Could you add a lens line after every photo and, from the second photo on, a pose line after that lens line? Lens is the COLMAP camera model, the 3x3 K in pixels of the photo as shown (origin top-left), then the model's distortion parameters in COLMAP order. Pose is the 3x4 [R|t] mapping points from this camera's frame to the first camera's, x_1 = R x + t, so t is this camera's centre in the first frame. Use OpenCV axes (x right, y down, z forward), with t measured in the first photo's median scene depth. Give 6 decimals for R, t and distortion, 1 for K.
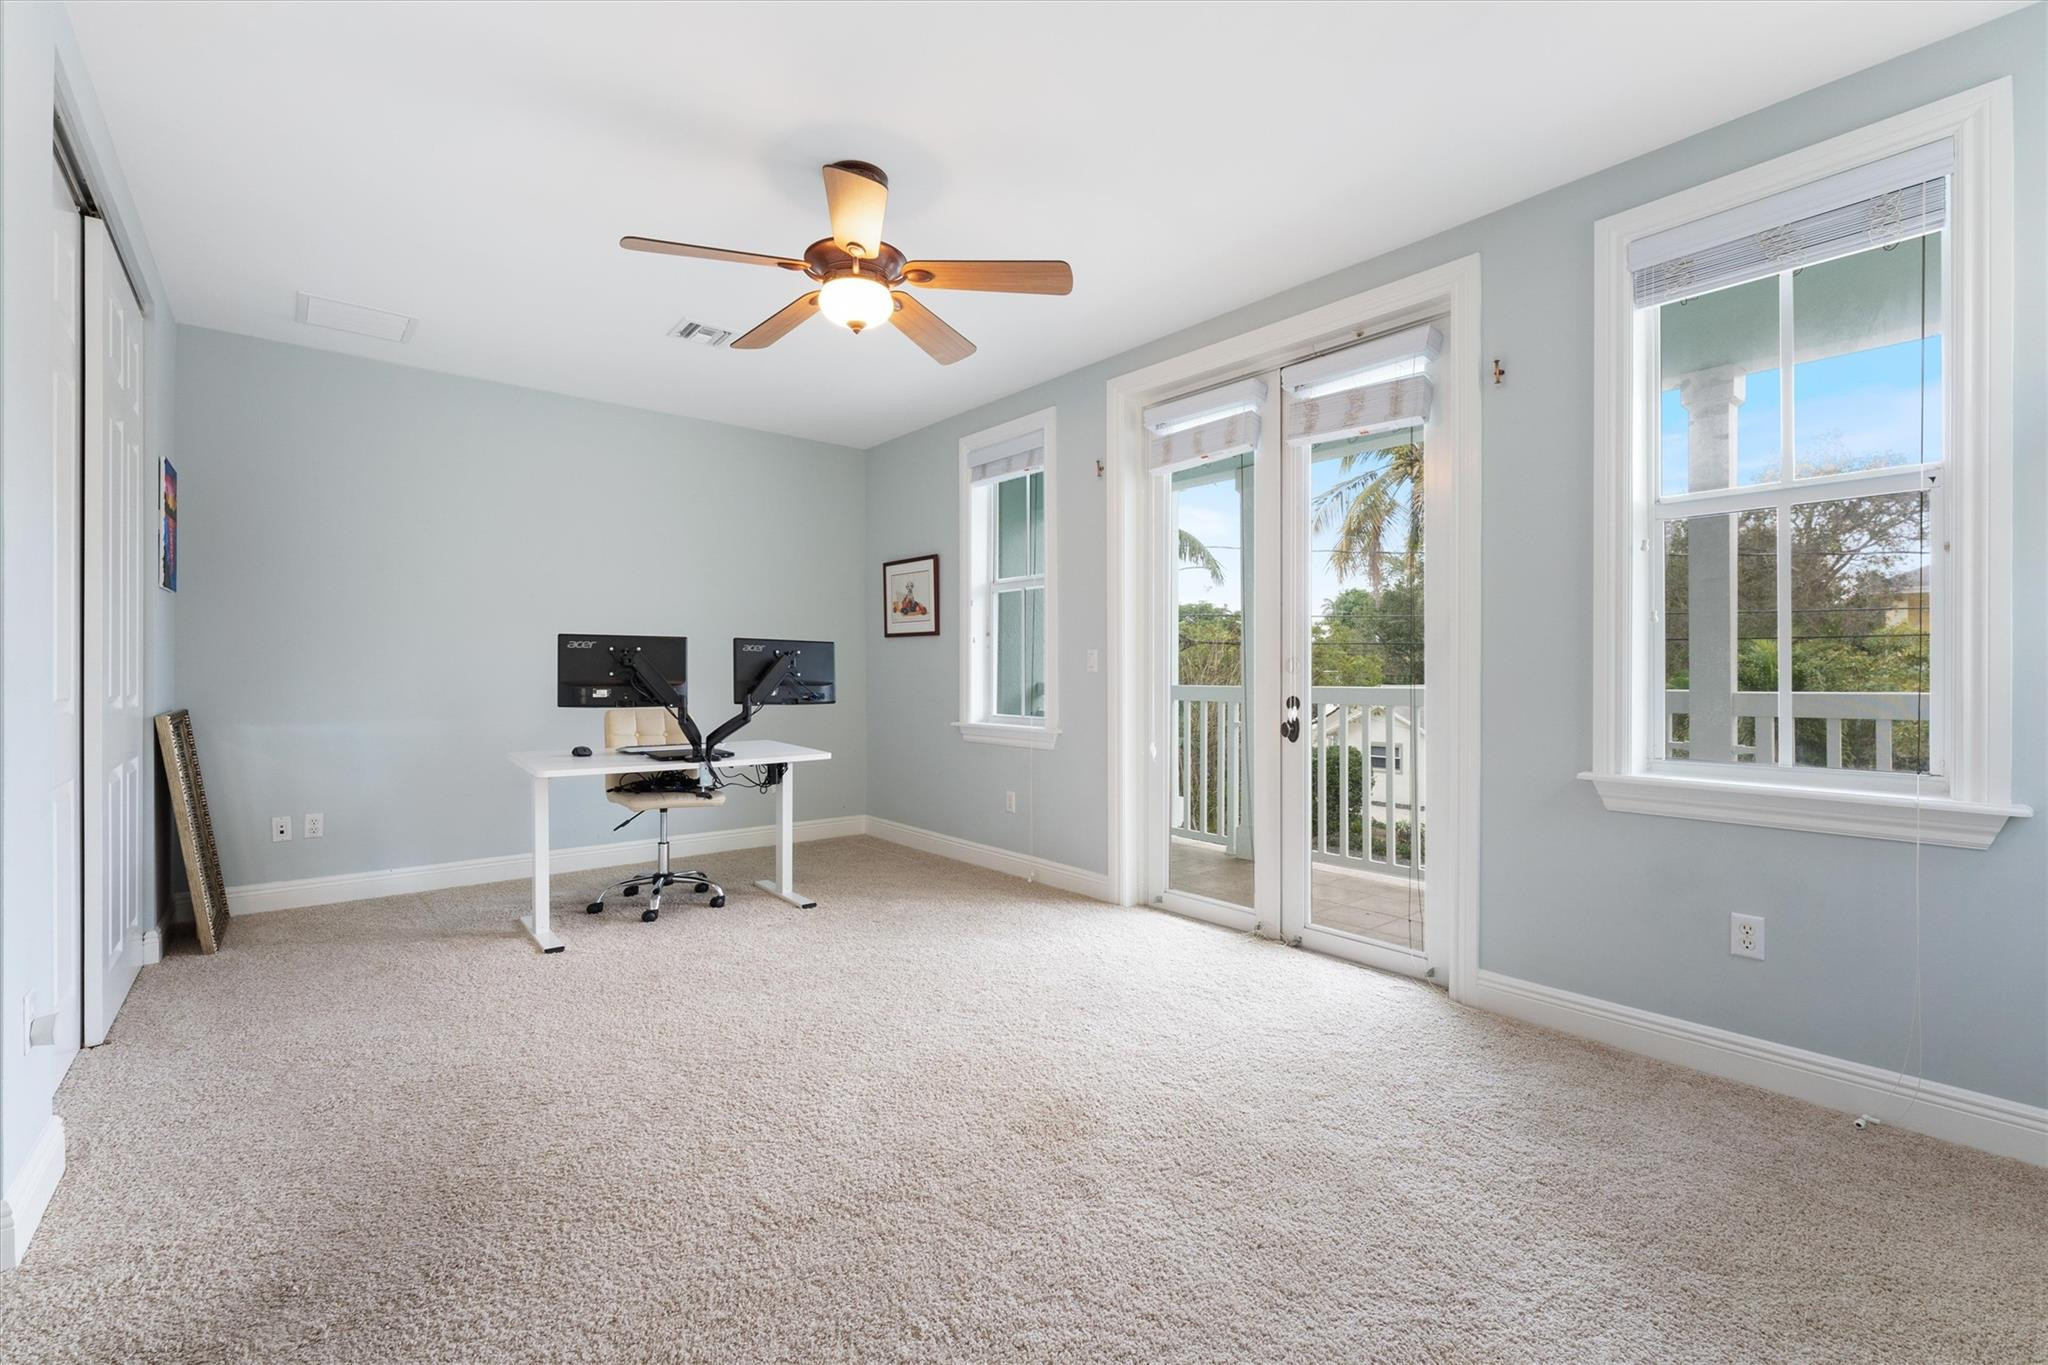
lens RADIAL K [[882.3, 0, 1024.0], [0, 882.3, 682.5], [0, 0, 1]] dist [-0.000164, -0.000162]
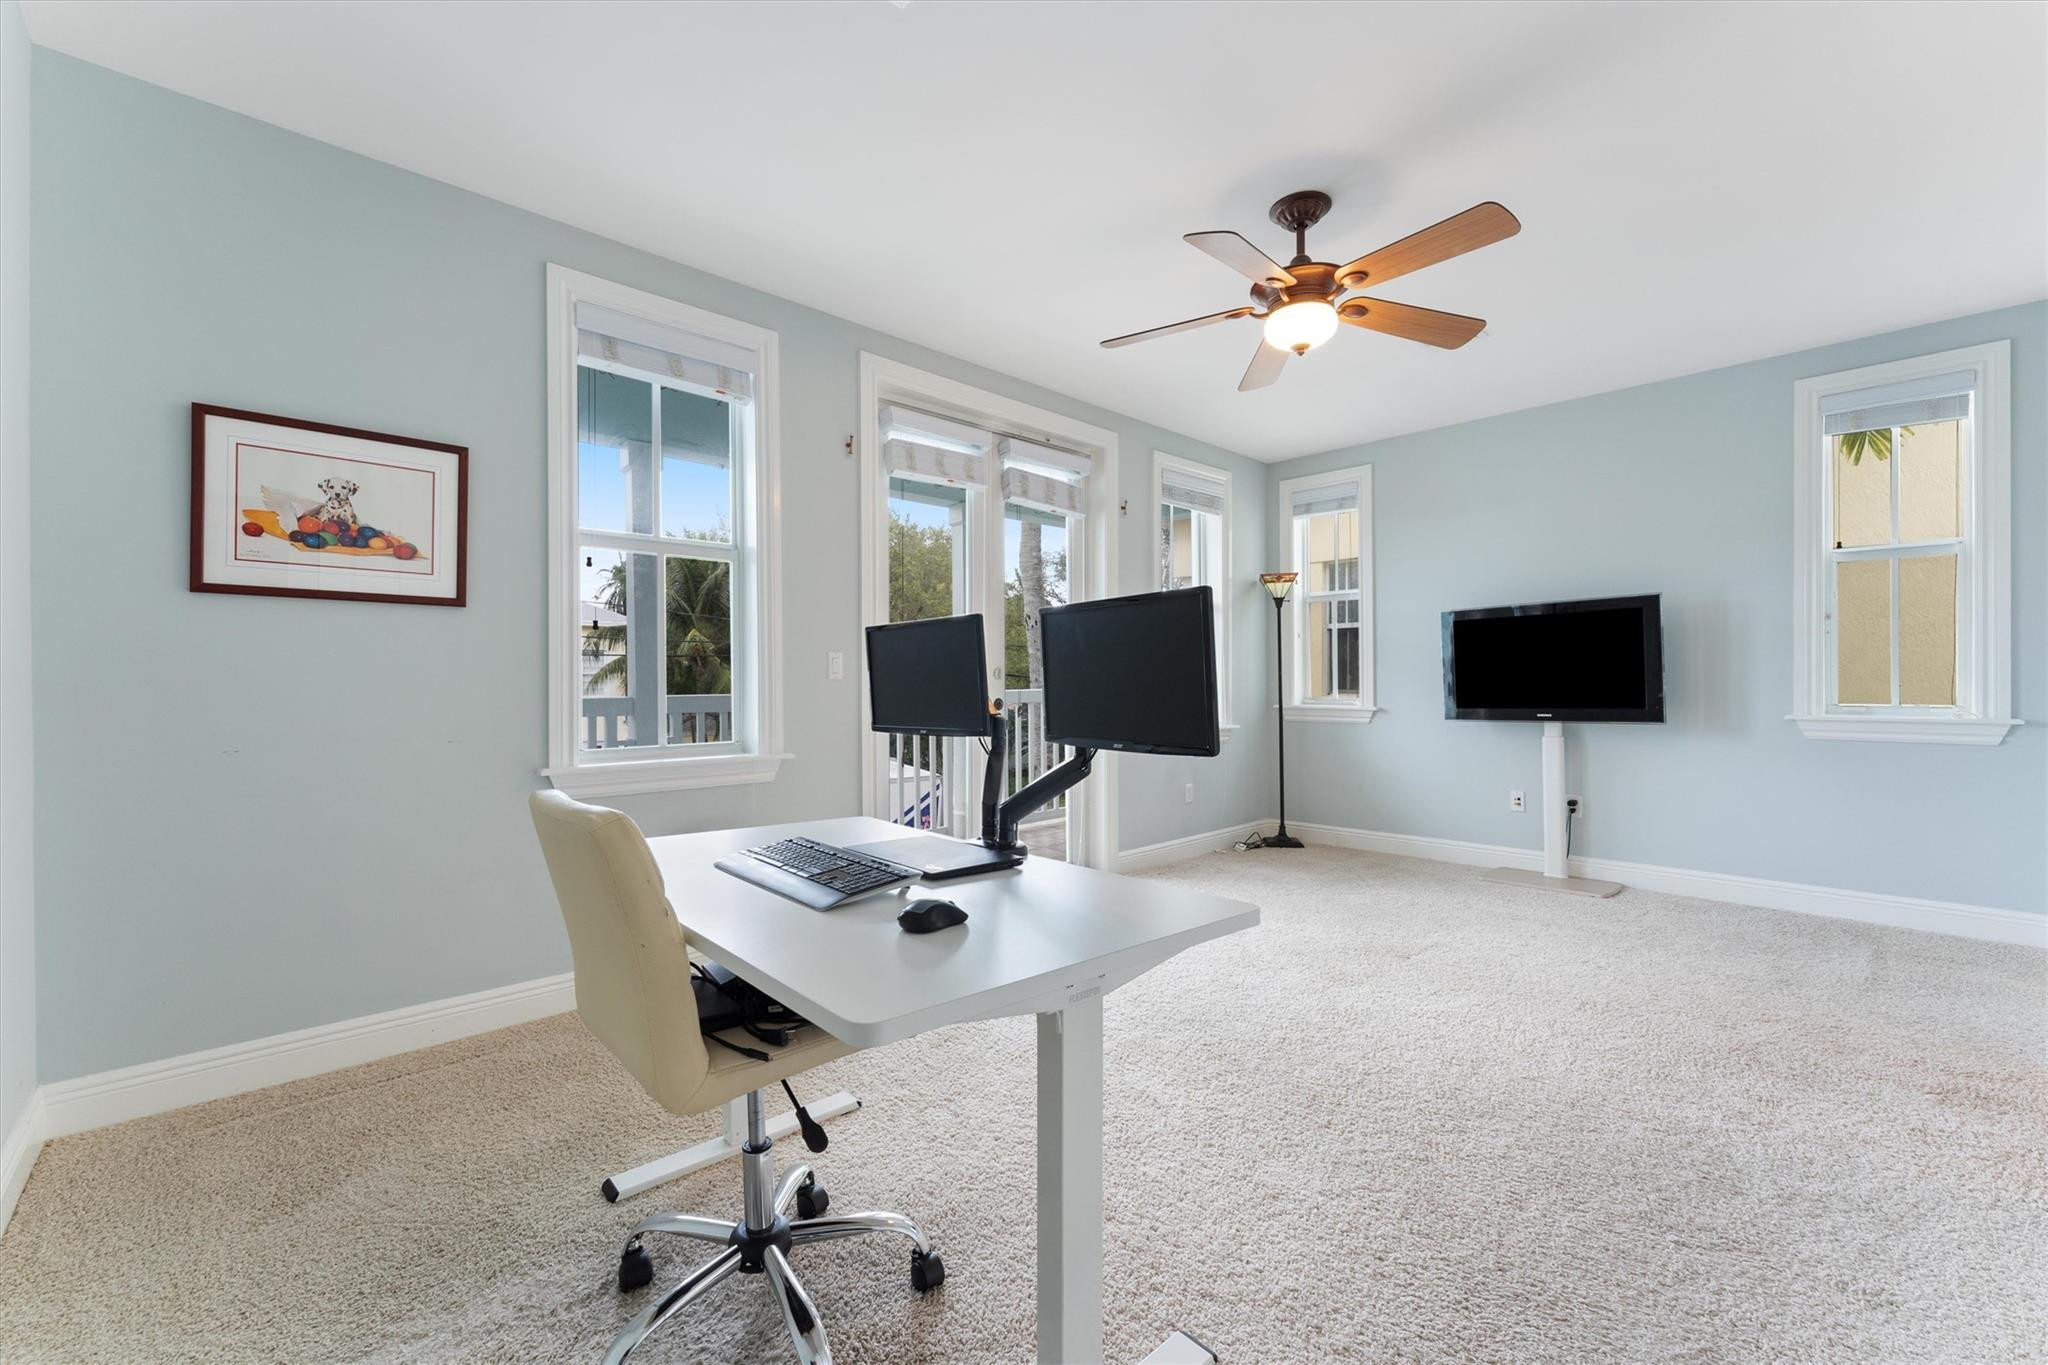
lens RADIAL K [[759.2, 0, 1024.0], [0, 759.2, 682.5], [0, 0, 1]] dist [0.000544, -0.000042]
pose [[-0.009765, -0.005171, 0.999939, -0.539698], [0.011231, 0.999923, 0.005280, -0.008342], [-0.999889, 0.011282, -0.009707, 0.679719]]
